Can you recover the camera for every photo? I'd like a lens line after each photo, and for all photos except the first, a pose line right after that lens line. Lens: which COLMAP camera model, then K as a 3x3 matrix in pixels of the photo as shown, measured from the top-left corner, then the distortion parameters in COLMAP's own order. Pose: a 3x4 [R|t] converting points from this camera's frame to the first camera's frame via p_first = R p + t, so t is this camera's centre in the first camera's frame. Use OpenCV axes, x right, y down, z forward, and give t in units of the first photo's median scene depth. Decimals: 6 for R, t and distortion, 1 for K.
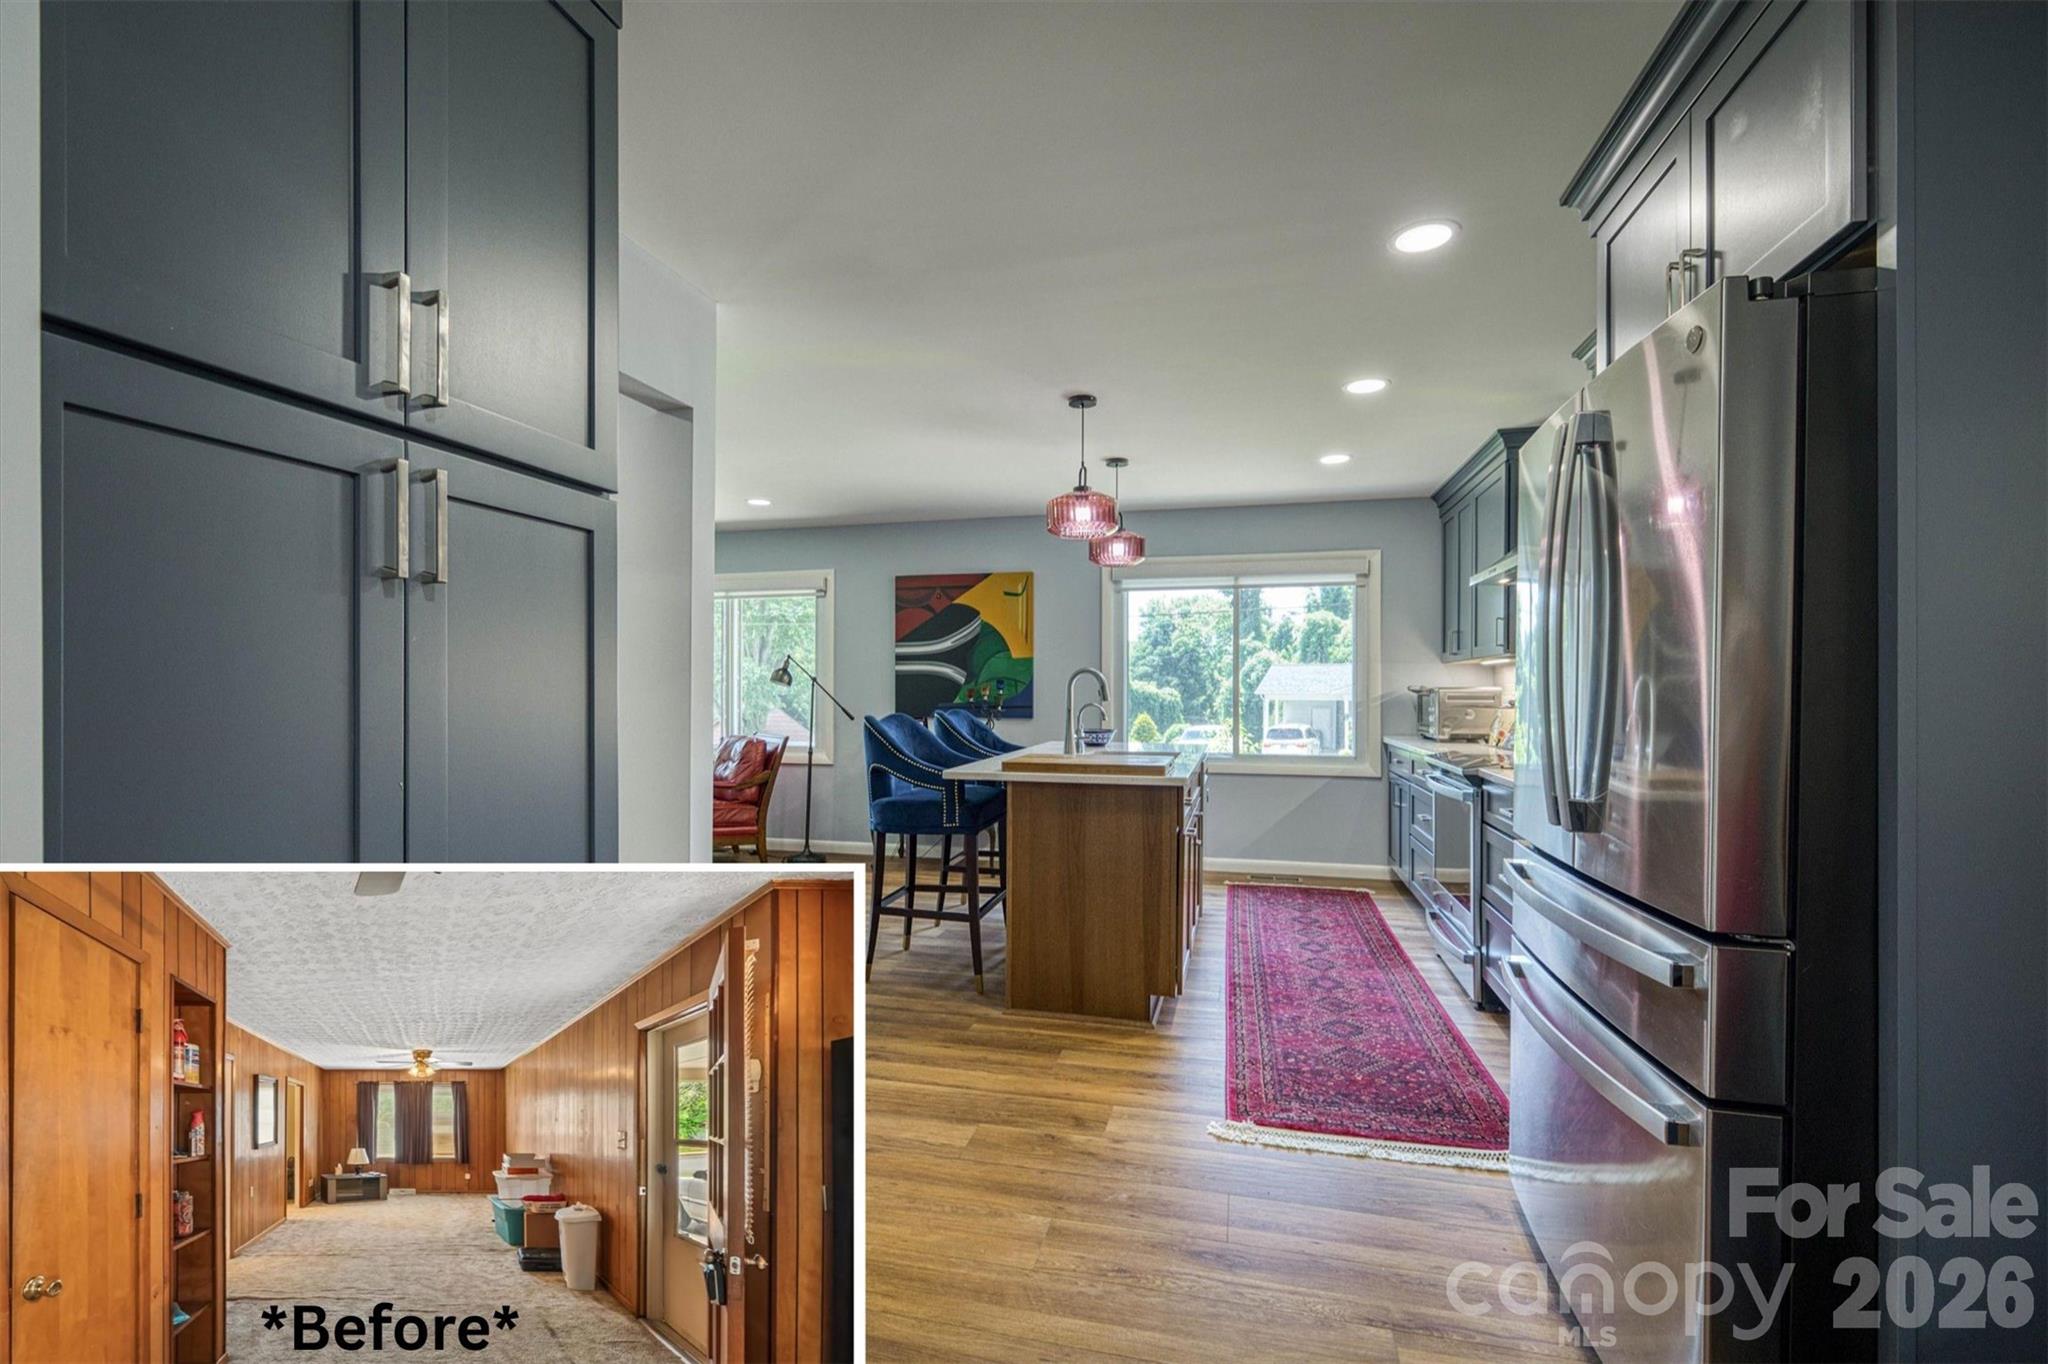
lens RADIAL K [[876.4, 0, 1024.0], [0, 876.4, 682.0], [0, 0, 1]] dist [-0.001232, 0.000065]
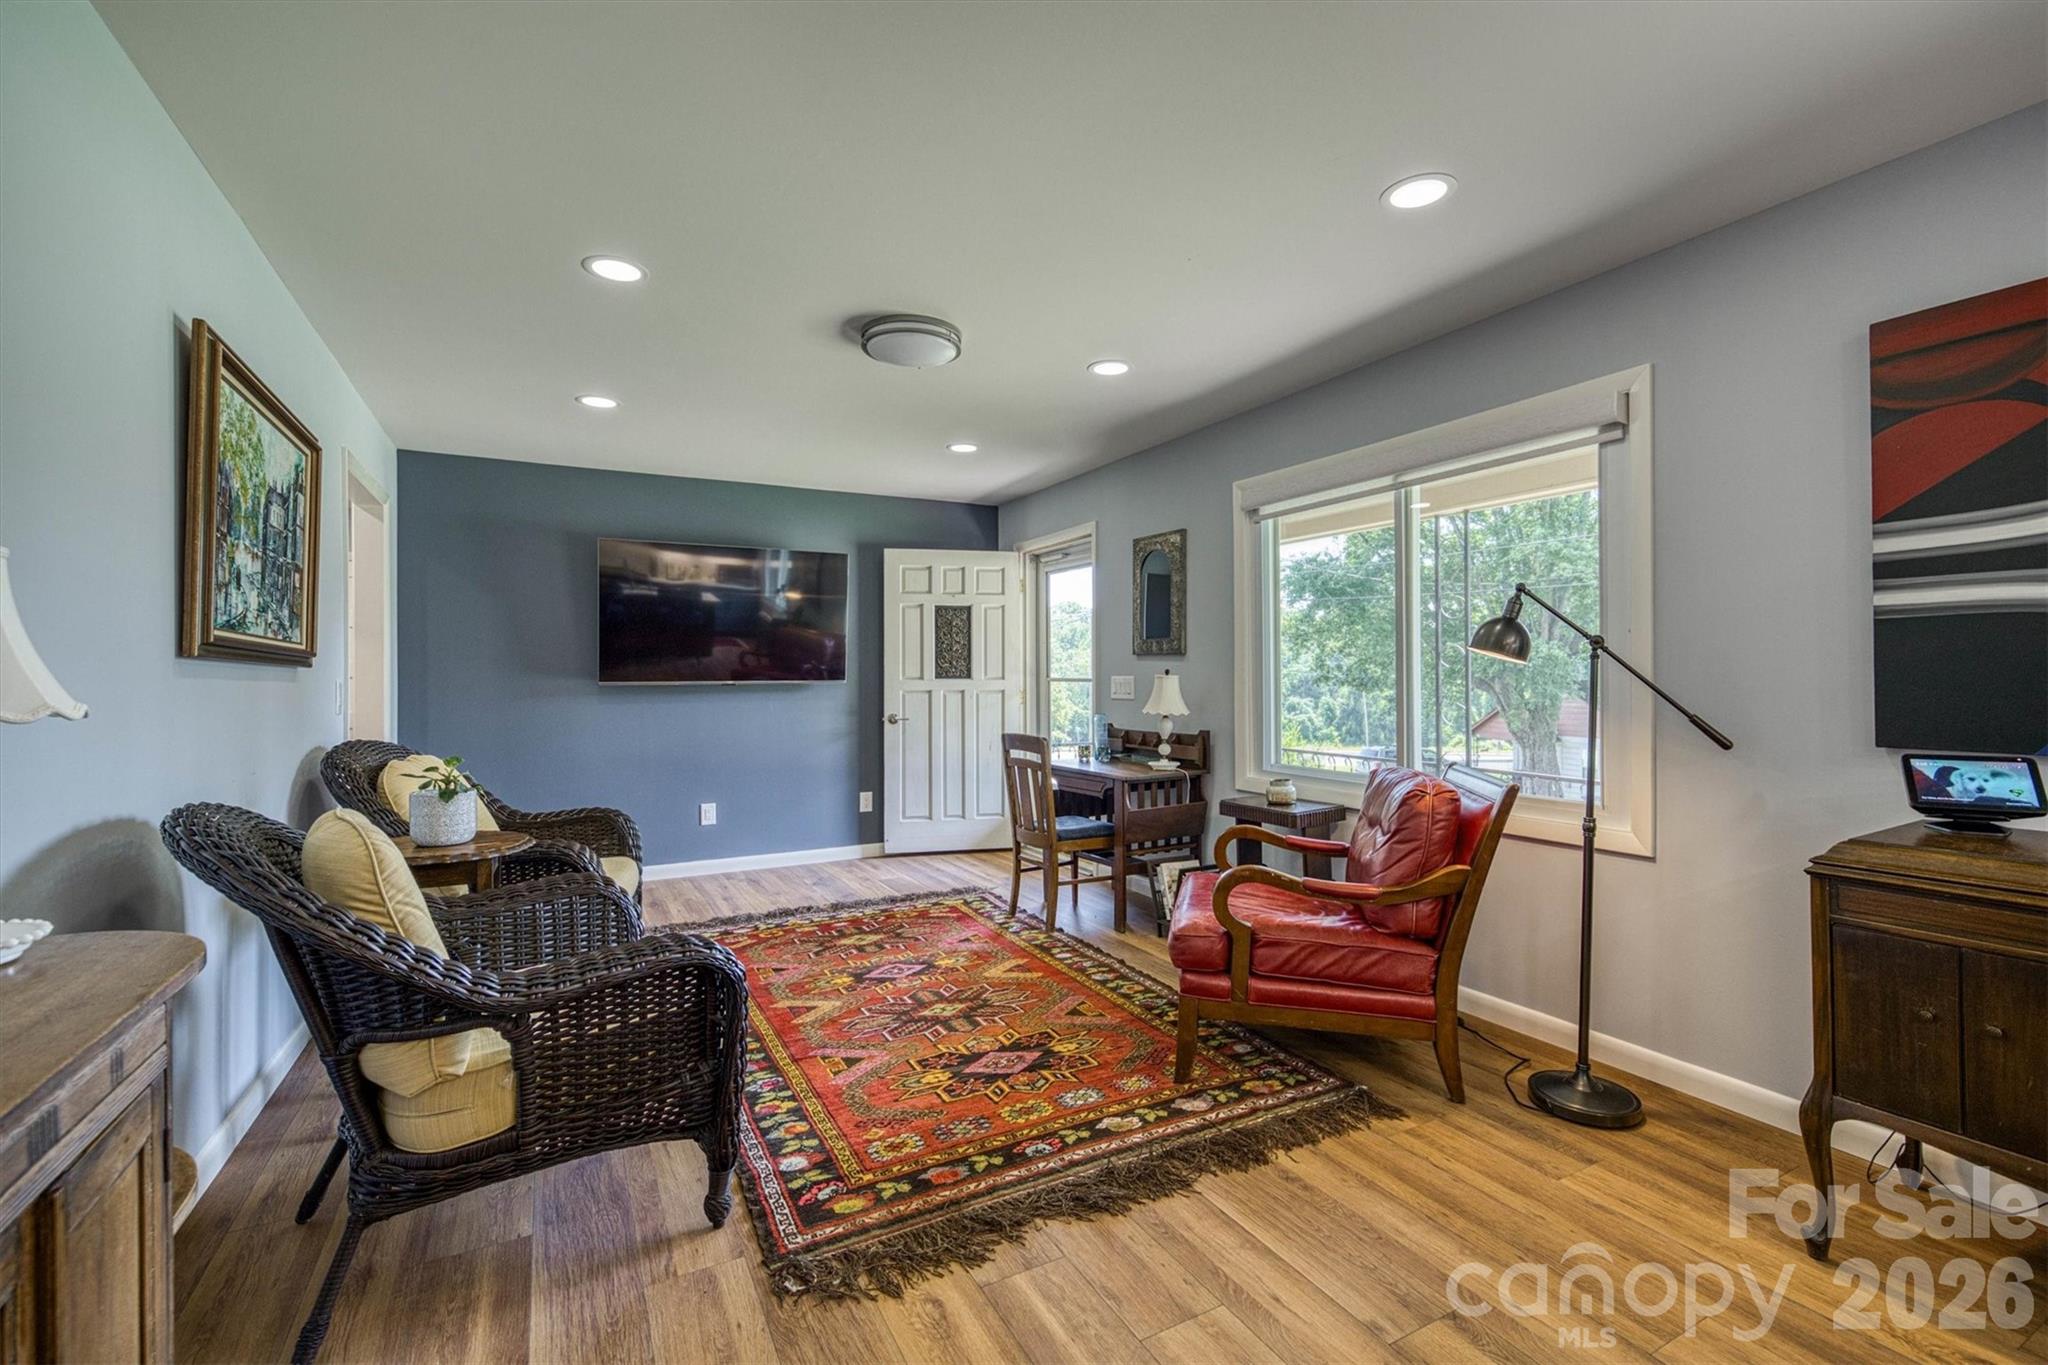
lens RADIAL K [[876.4, 0, 1024.0], [0, 876.4, 682.5], [0, 0, 1]] dist [-0.001232, 0.000065]
pose [[0.664823, -0.007274, -0.746965, -0.122057], [0.019332, 0.999785, 0.007470, 0.008328], [0.746751, -0.019407, 0.664821, 0.578412]]
